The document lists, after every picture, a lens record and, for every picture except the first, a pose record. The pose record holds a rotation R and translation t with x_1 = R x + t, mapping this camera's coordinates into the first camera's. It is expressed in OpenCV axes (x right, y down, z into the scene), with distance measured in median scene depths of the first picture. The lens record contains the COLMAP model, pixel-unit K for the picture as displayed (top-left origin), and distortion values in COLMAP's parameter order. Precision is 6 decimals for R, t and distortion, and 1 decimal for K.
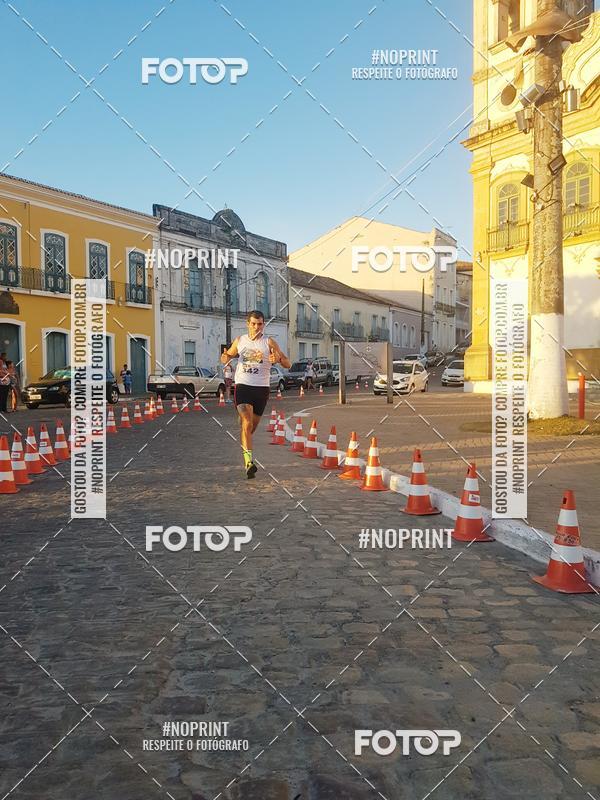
lens RADIAL K [[600.3, 0, 353.2], [0, 600.3, 436.2], [0, 0, 1]] dist [0.007599, -0.052127]
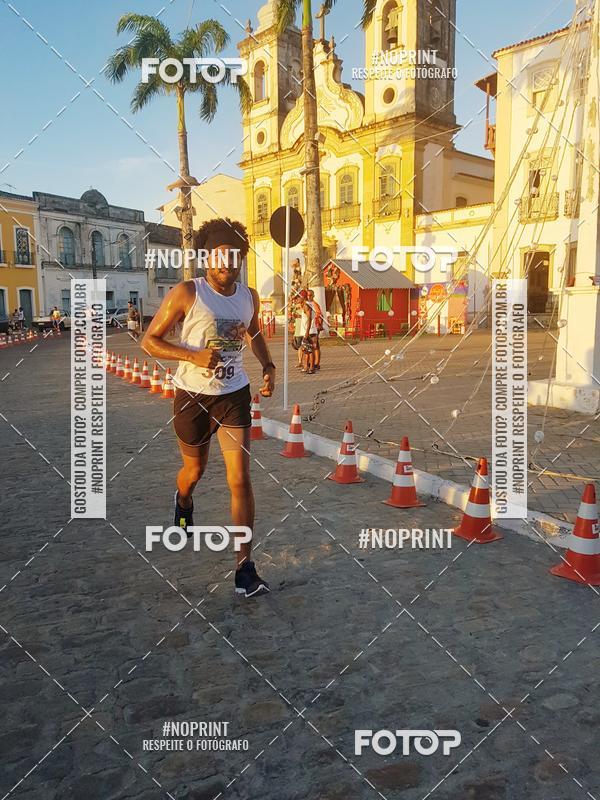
lens RADIAL K [[610.5, 0, 340.5], [0, 610.5, 380.4], [0, 0, 1]] dist [-0.001146, -0.001292]
pose [[0.992932, -0.029431, 0.114977, 1.459438], [0.026660, 0.999318, 0.025559, 0.243658], [-0.115651, -0.022314, 0.993039, -3.651904]]
